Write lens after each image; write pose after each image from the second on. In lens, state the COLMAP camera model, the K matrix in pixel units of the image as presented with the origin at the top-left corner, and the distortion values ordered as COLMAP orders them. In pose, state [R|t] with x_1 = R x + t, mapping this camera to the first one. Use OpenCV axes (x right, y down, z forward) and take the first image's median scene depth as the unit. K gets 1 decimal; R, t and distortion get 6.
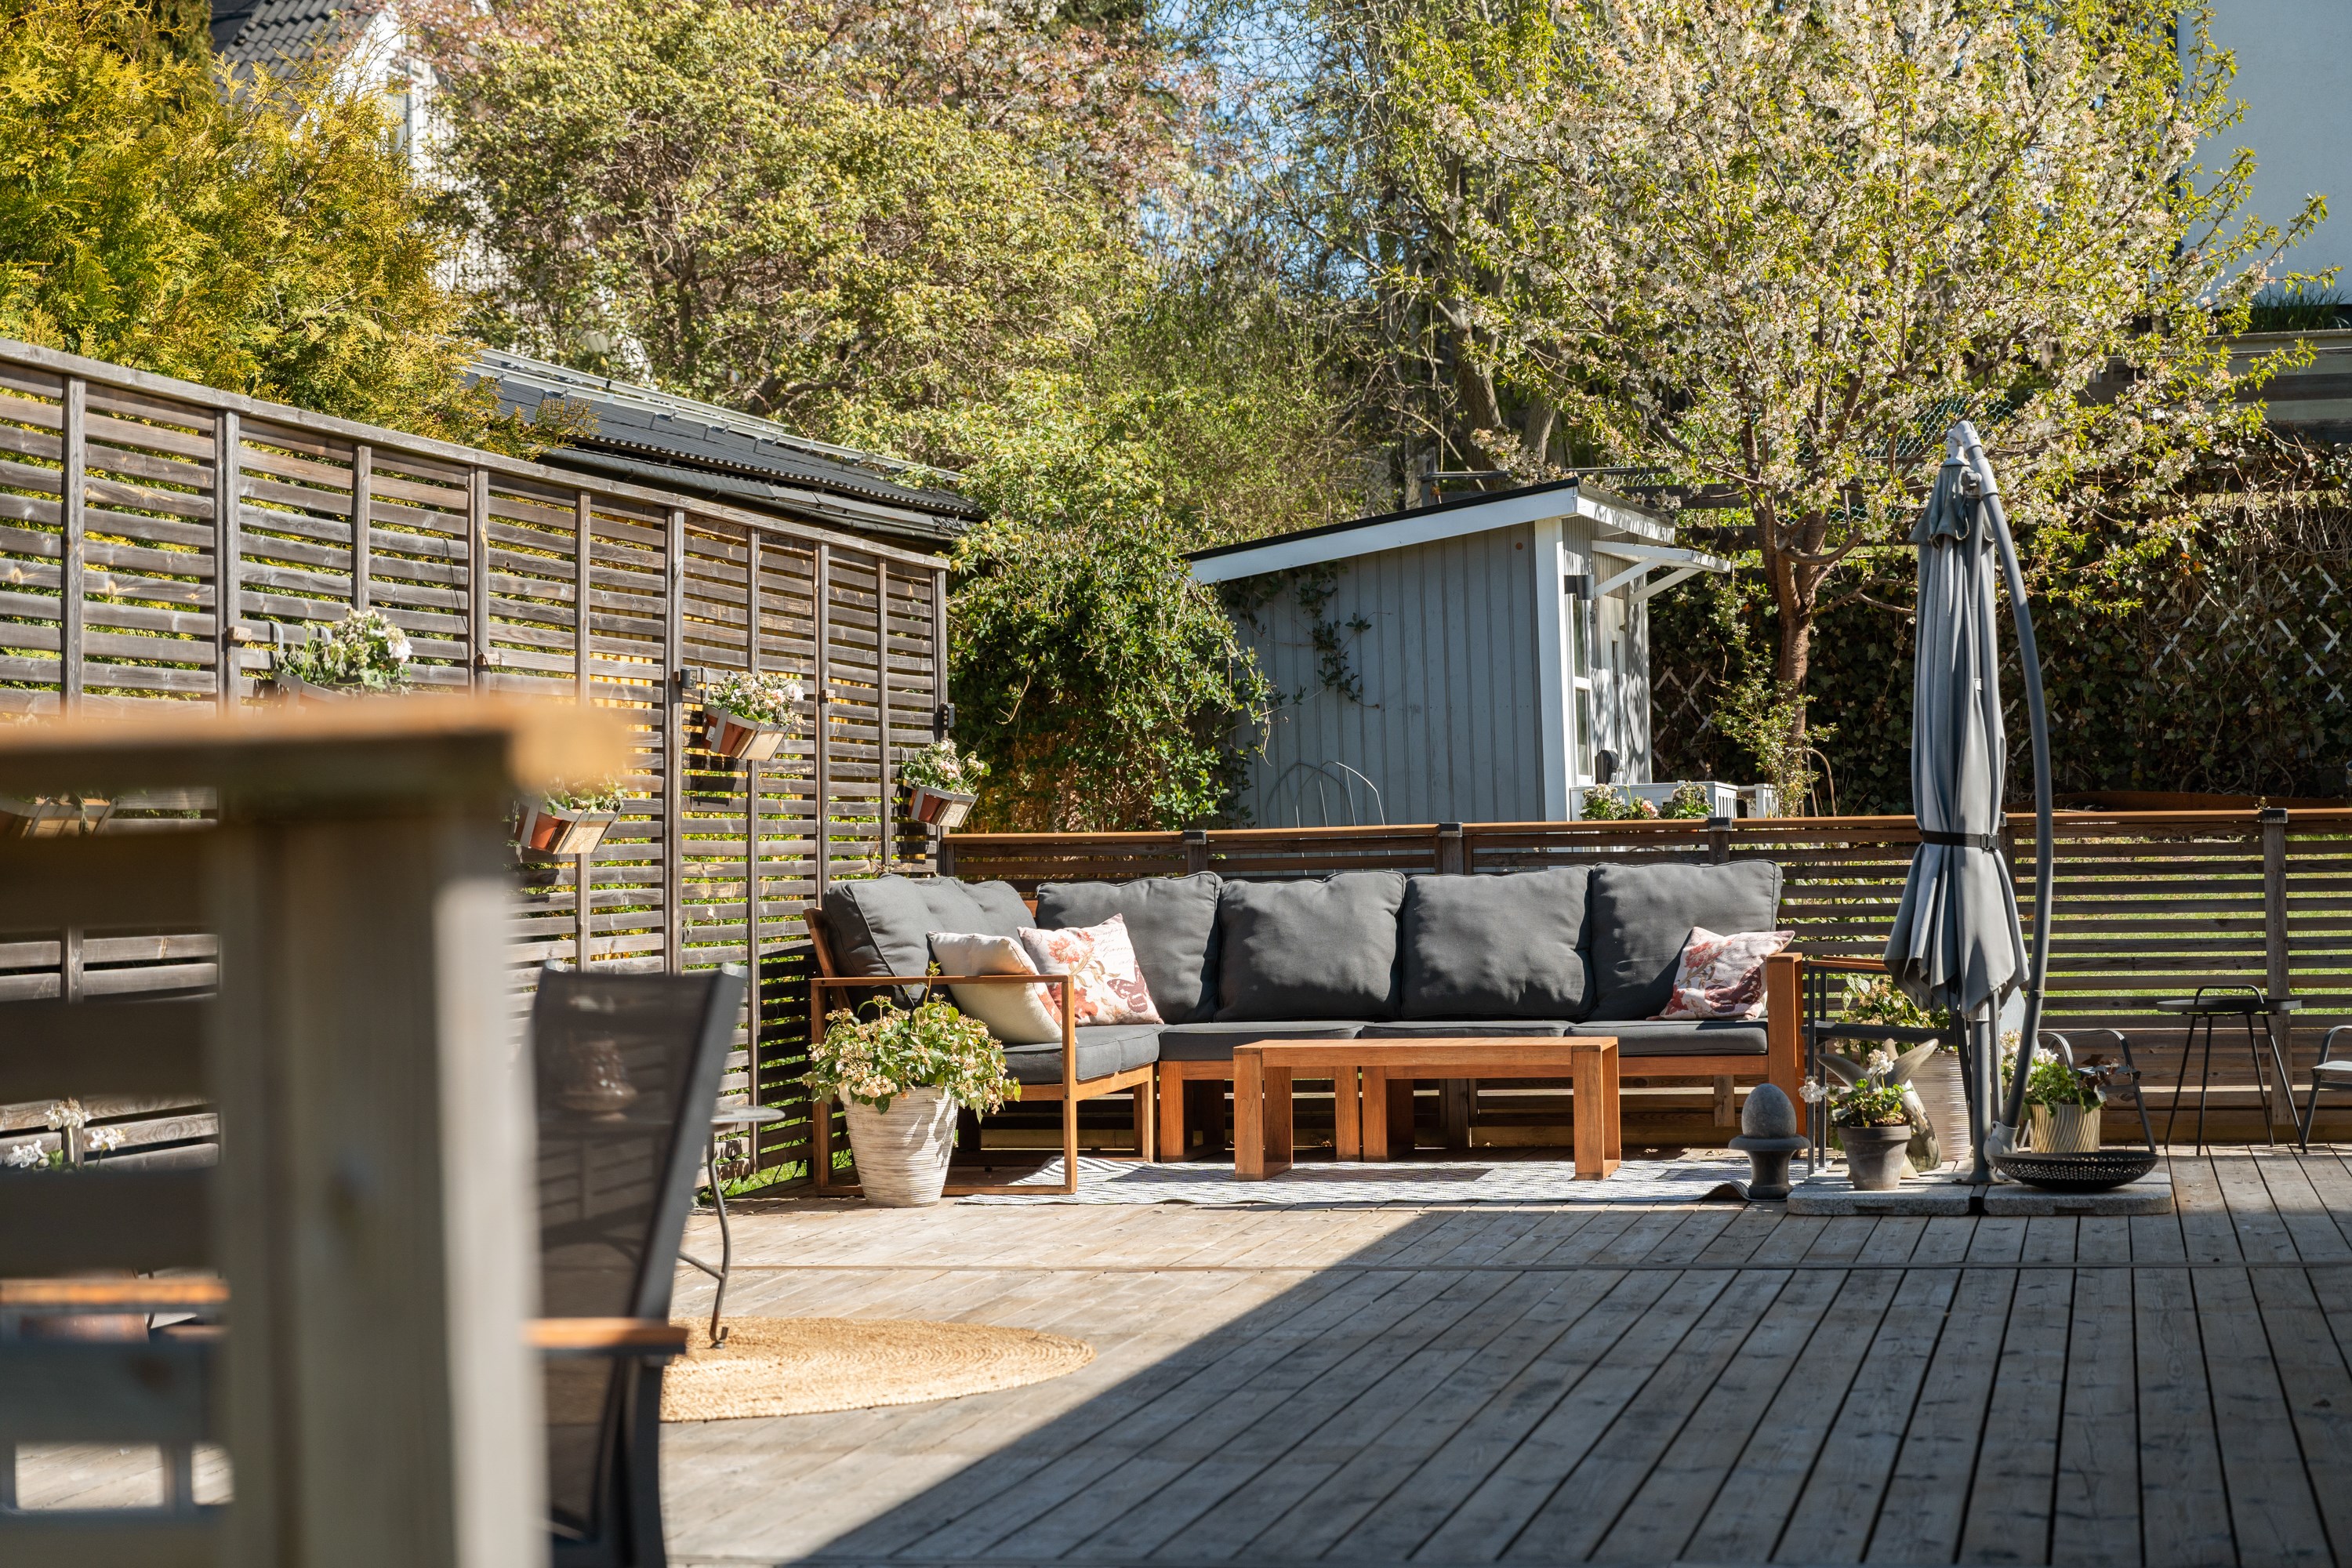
lens RADIAL K [[4592.5, 0, 1177.4], [0, 4592.5, 778.6], [0, 0, 1]] dist [0.027237, 0.000000]
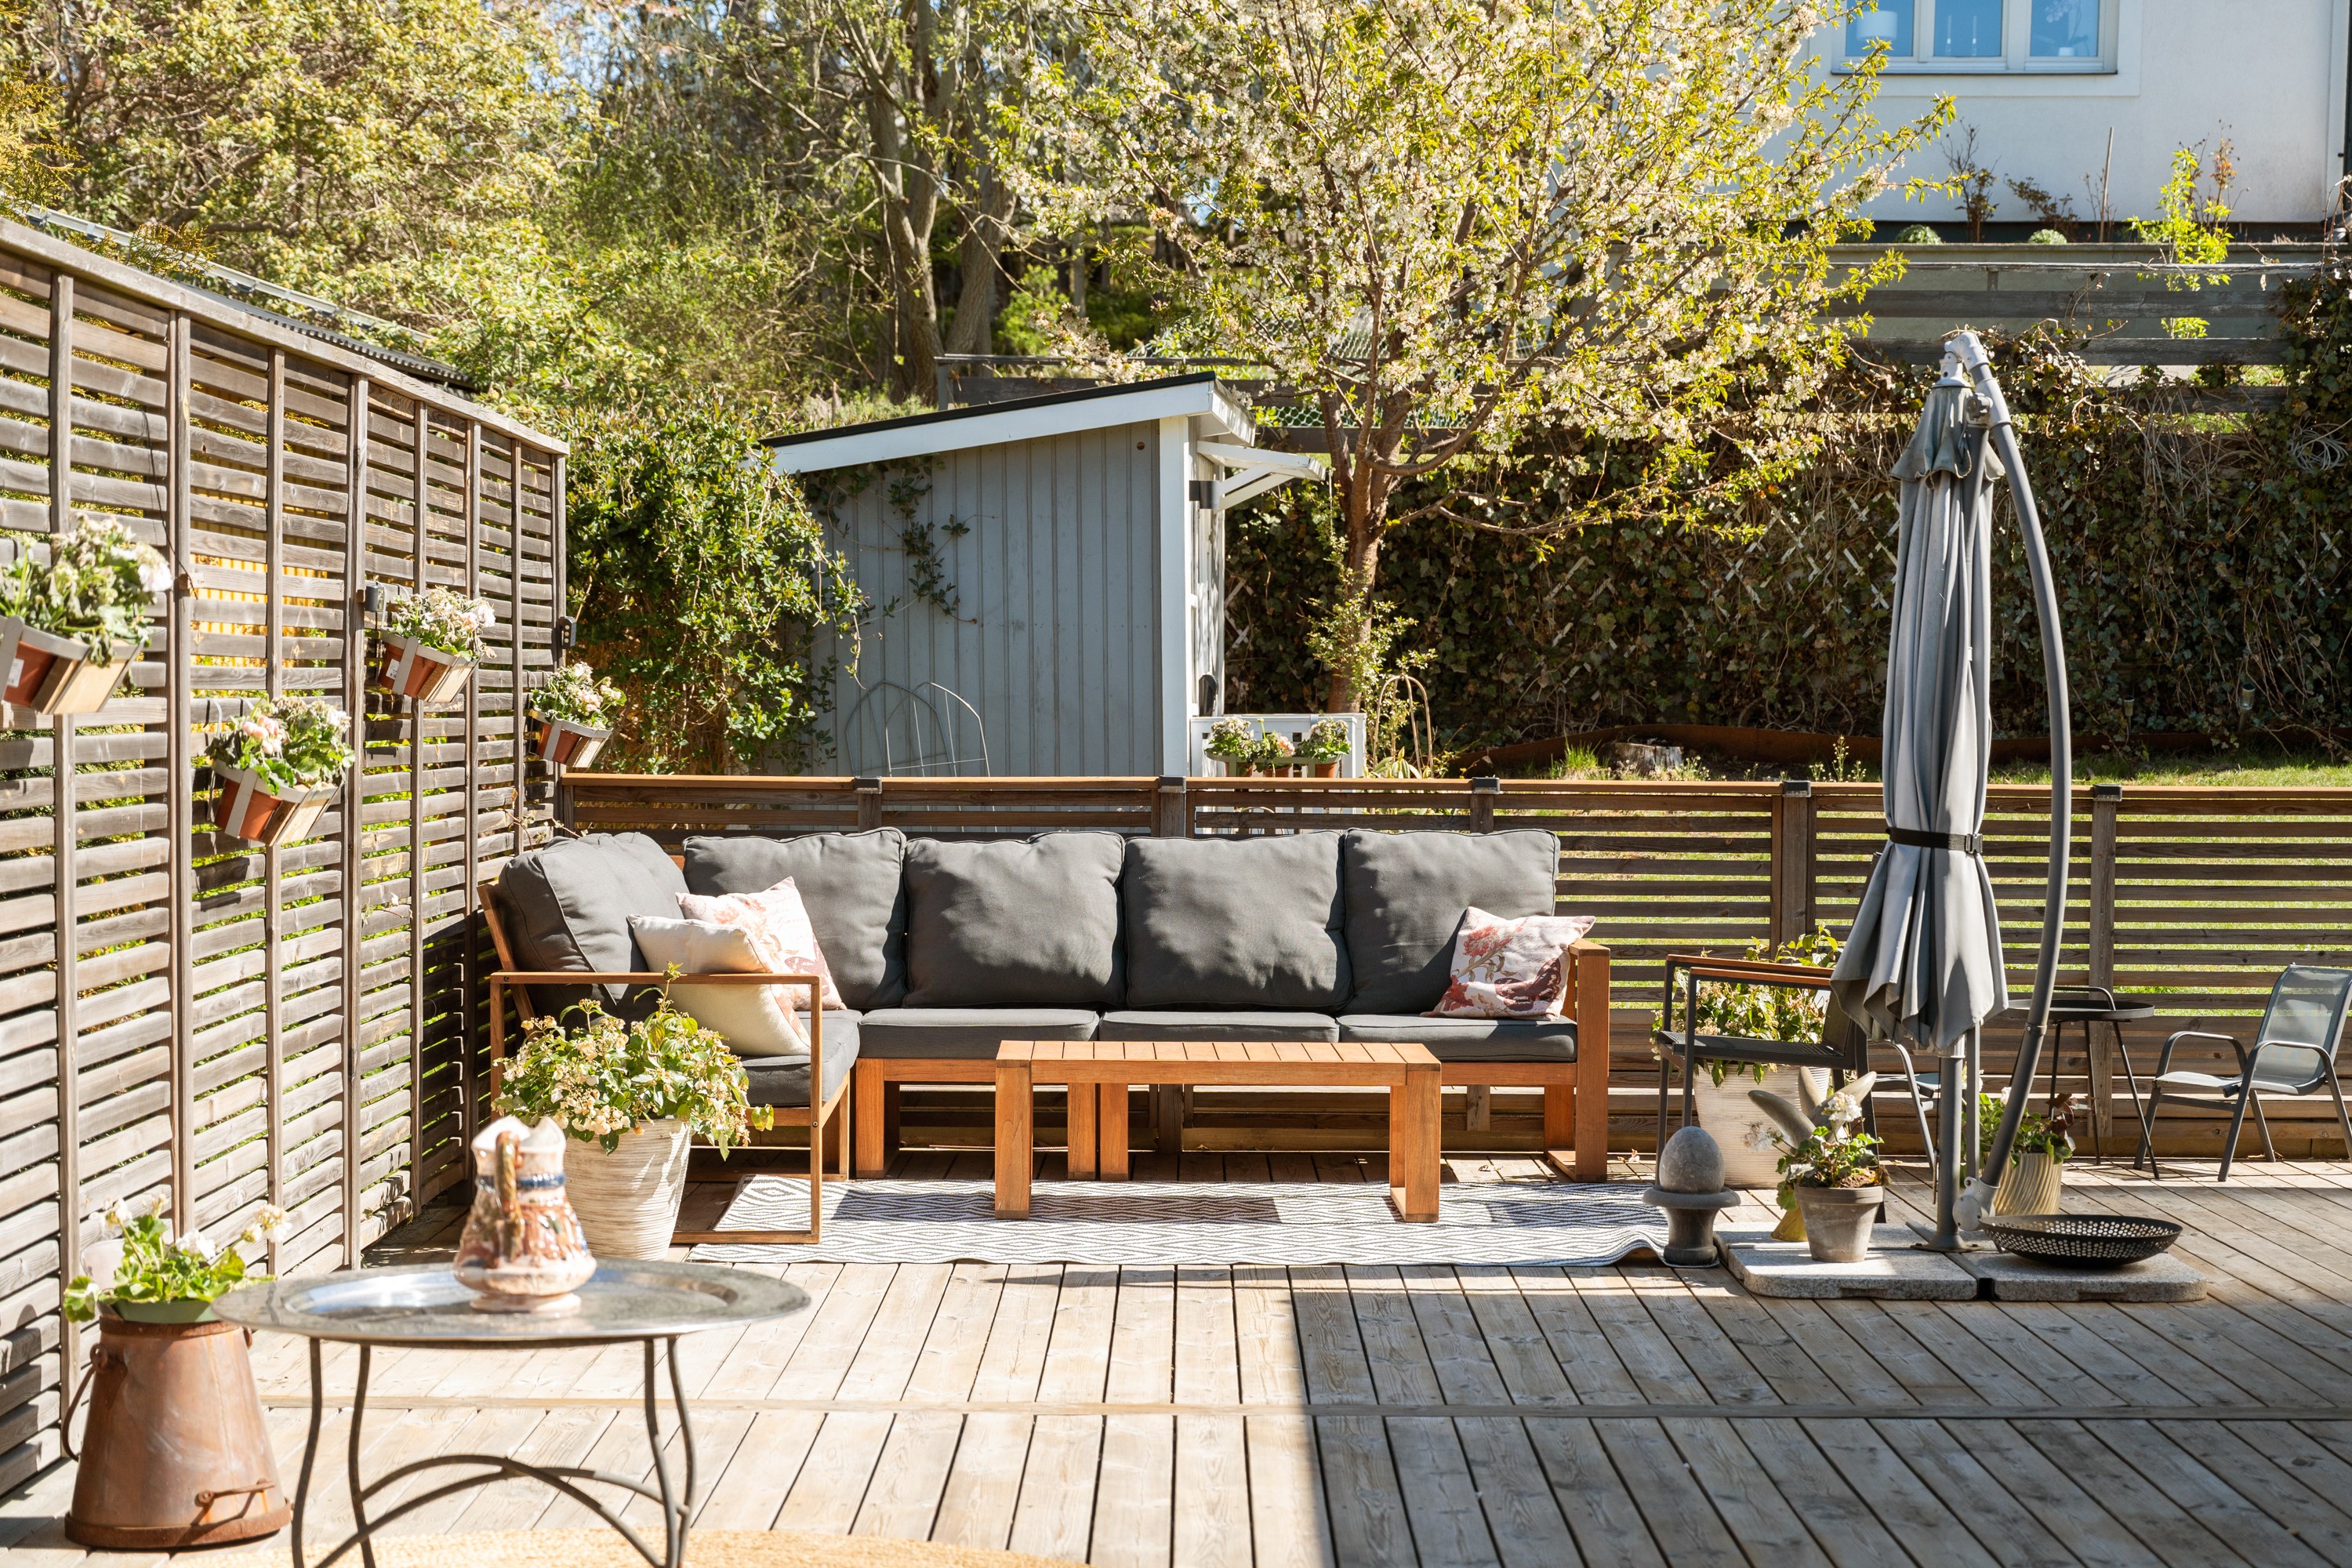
lens RADIAL K [[4154.5, 0, 1166.3], [0, 4154.5, 1065.7], [0, 0, 1]] dist [0.015583, 0.000000]
pose [[0.979715, 0.007128, 0.200267, -0.098226], [-0.028006, 0.994430, 0.101610, -0.015694], [-0.198427, -0.105157, 0.974458, 0.240834]]
